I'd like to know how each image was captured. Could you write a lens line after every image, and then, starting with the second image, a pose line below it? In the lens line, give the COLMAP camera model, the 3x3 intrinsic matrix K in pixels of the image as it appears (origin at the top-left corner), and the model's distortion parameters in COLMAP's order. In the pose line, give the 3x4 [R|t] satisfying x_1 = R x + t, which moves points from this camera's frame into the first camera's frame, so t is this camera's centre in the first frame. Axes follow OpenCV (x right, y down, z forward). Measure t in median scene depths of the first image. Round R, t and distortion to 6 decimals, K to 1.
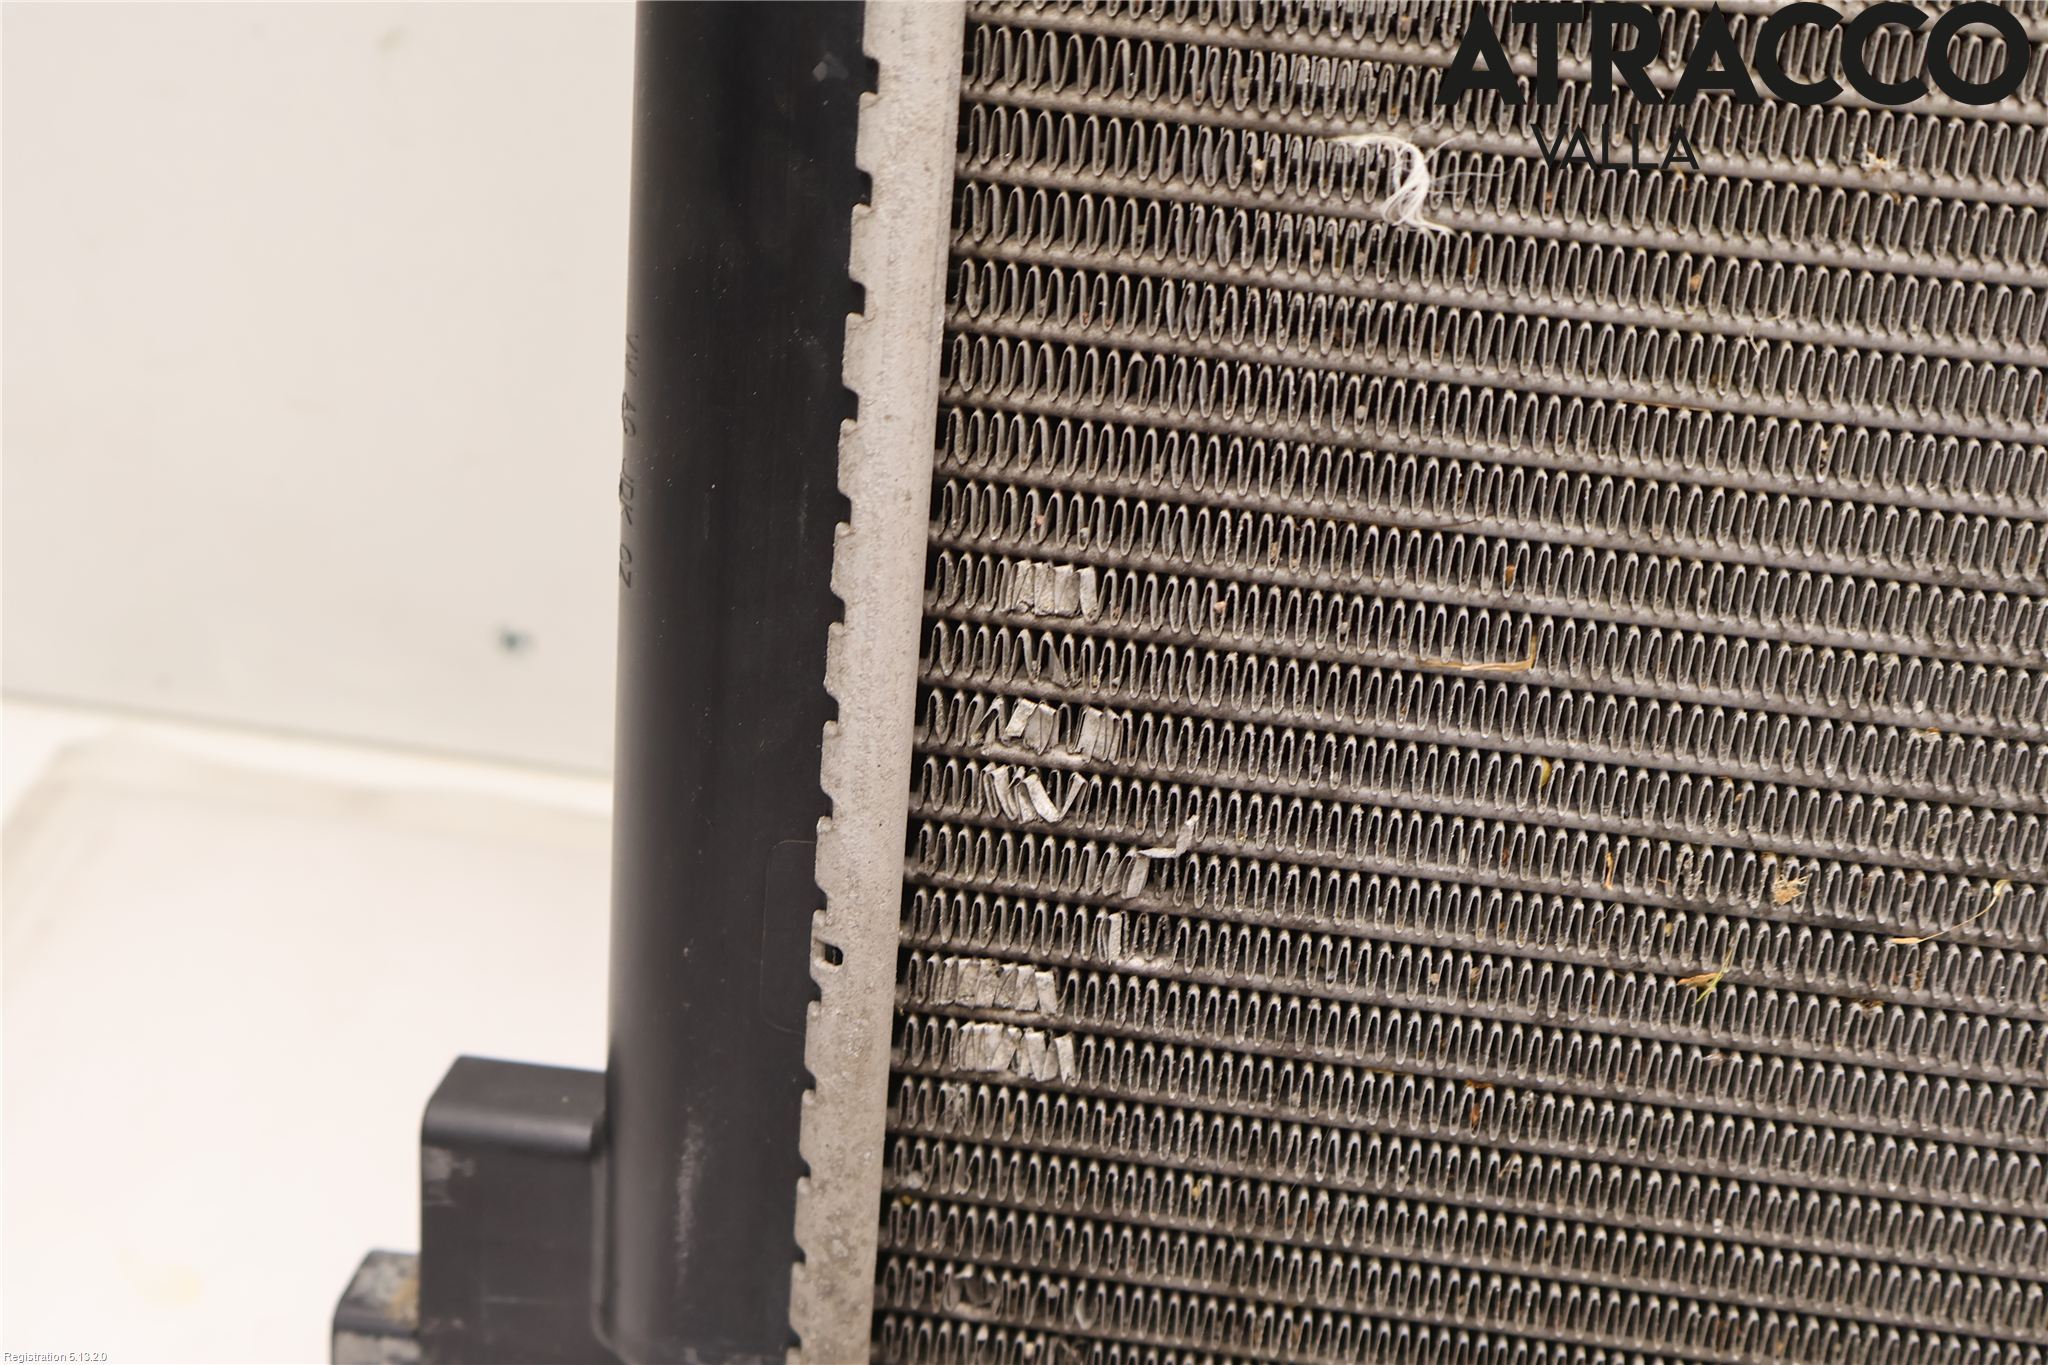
lens RADIAL K [[2930.2, 0, 1025.6], [0, 2930.2, 682.8], [0, 0, 1]] dist [0.050399, 0.000000]
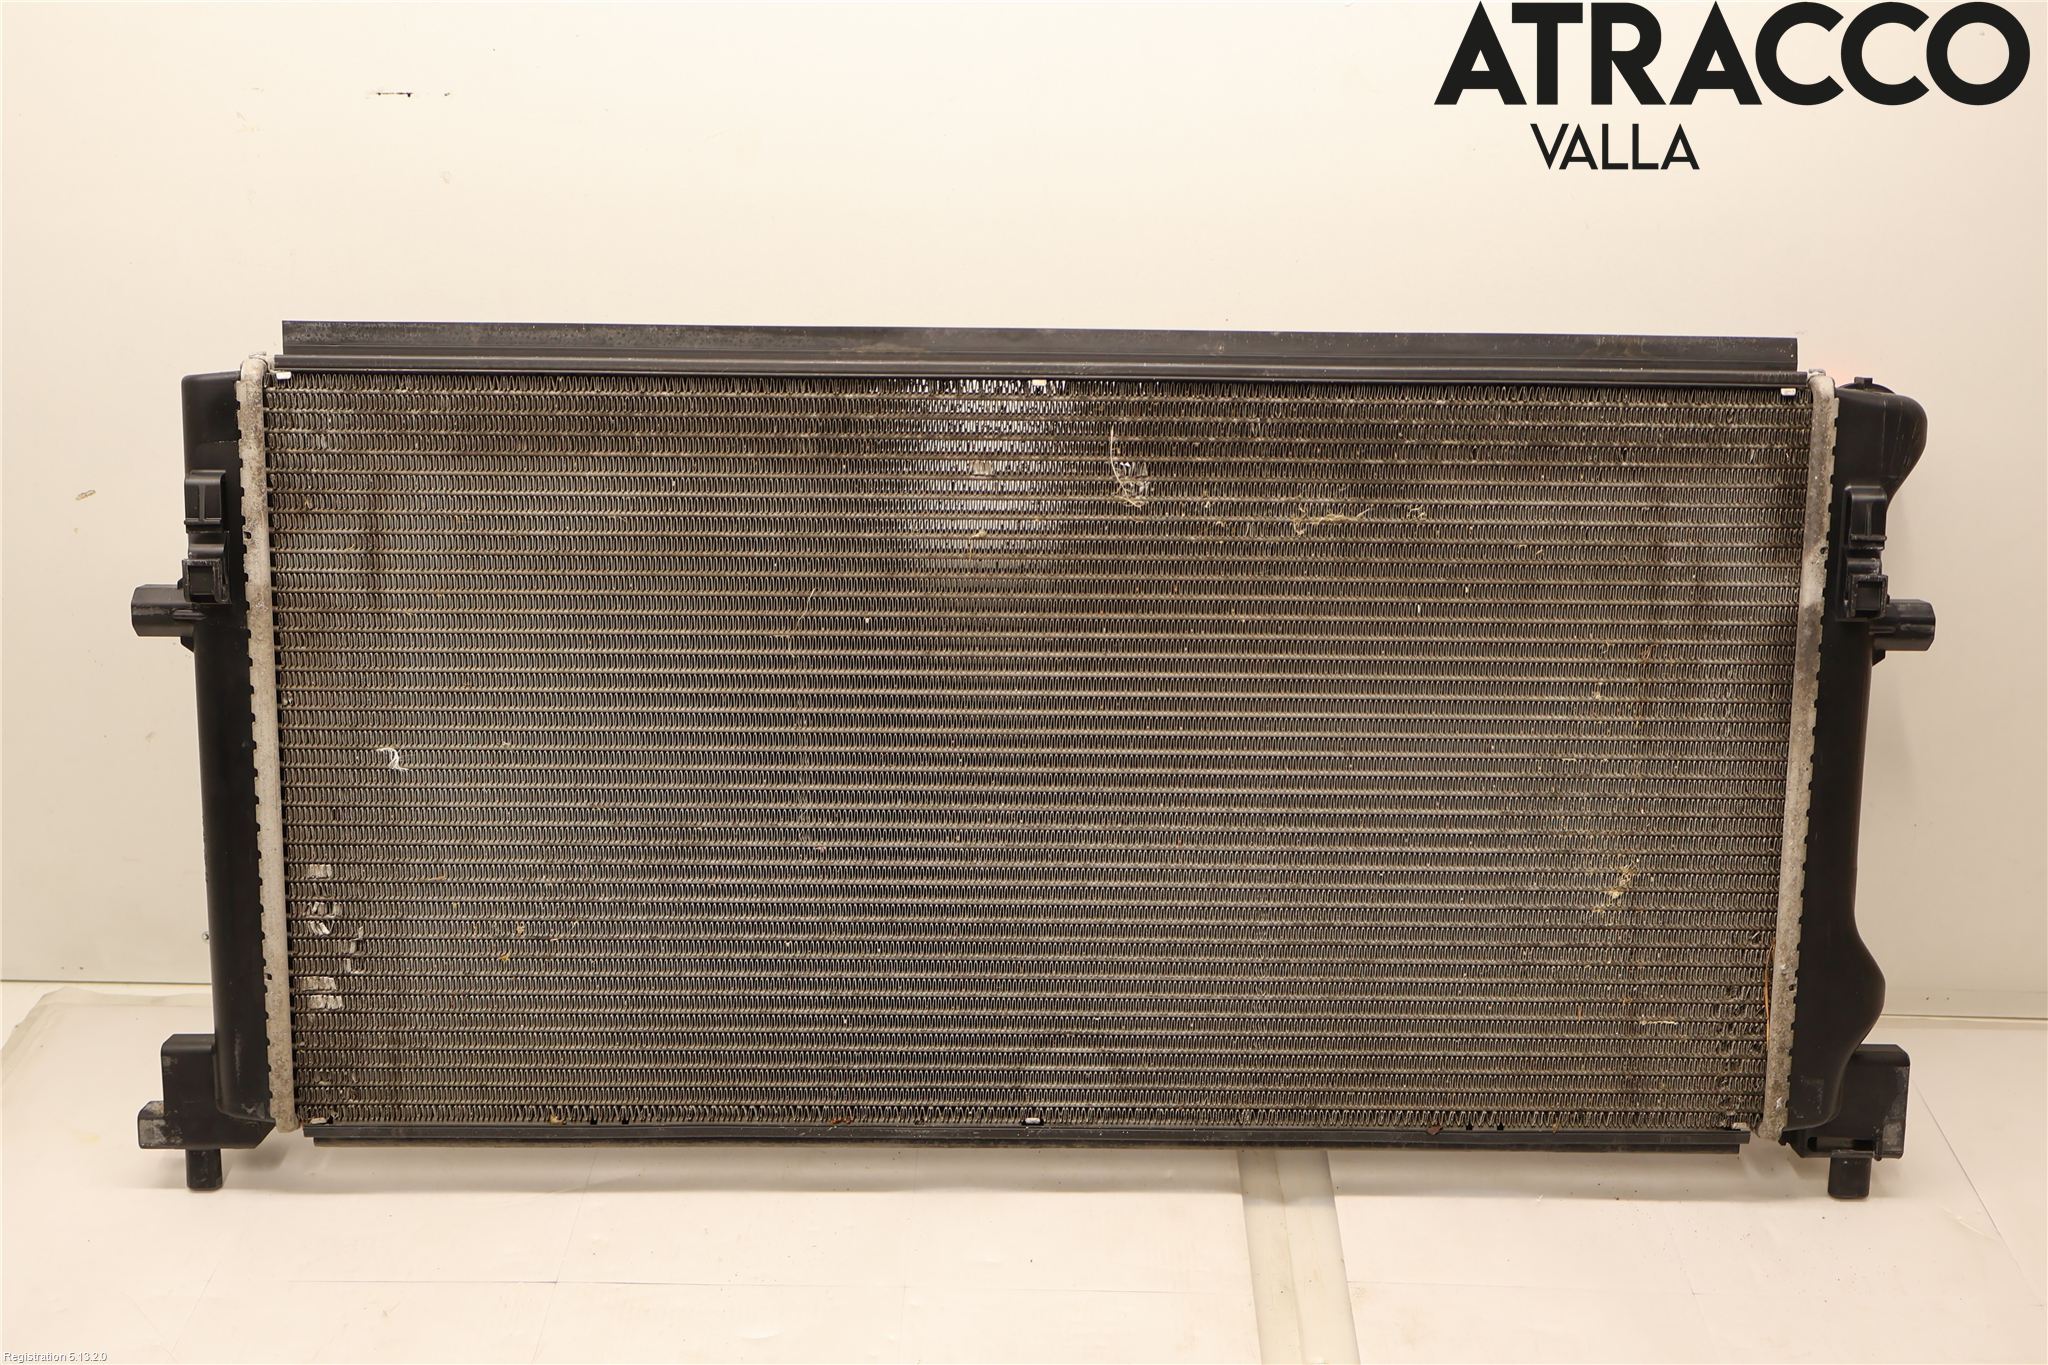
lens RADIAL K [[2308.4, 0, 1021.3], [0, 2308.4, 684.2], [0, 0, 1]] dist [-0.009031, 0.000000]
pose [[0.987207, -0.090665, 0.131158, 0.520517], [0.111156, 0.981088, -0.158466, 0.295978], [-0.114310, 0.171018, 0.978614, -2.006331]]
